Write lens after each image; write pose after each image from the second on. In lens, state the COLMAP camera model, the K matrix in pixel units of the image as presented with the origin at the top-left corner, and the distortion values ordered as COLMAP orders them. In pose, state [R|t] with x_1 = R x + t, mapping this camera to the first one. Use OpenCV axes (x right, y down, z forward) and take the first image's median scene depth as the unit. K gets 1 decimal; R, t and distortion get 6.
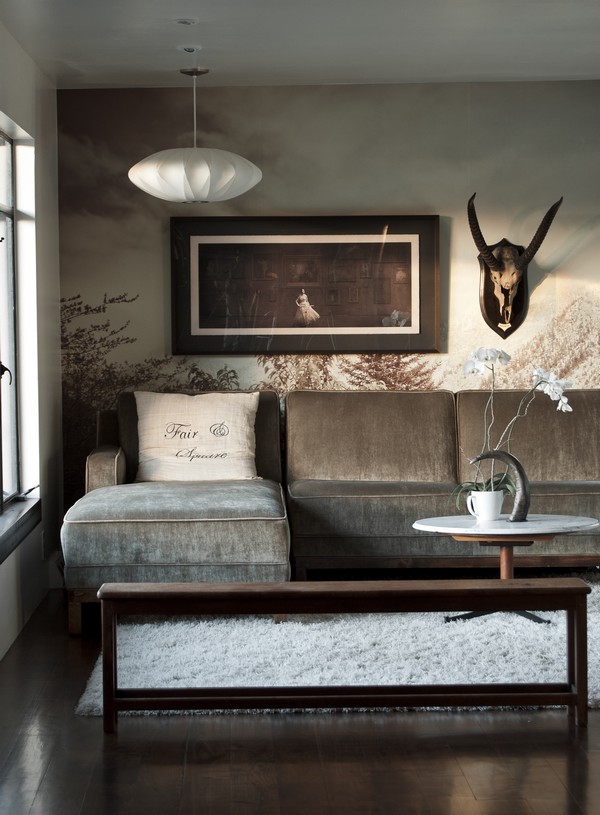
lens RADIAL K [[2073.8, 0, 300.0], [0, 2073.8, 407.5], [0, 0, 1]] dist [0.005981, 0.094198]
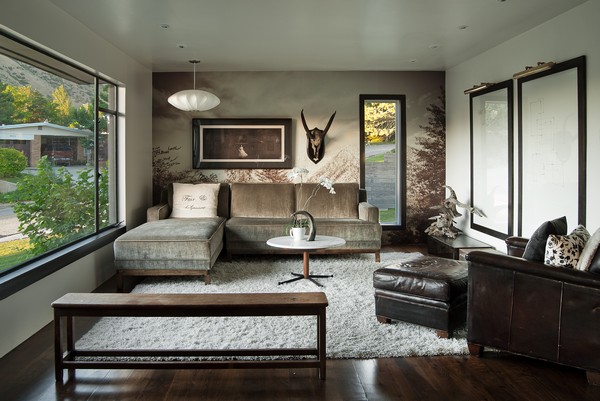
lens RADIAL K [[467.4, 0, 282.5], [0, 467.4, 167.3], [0, 0, 1]] dist [-0.000952, -0.000578]
pose [[0.999587, 0.006769, -0.027944, 0.074409], [-0.007490, 0.999640, -0.025760, -0.012886], [0.027760, 0.025959, 0.999278, 0.396321]]
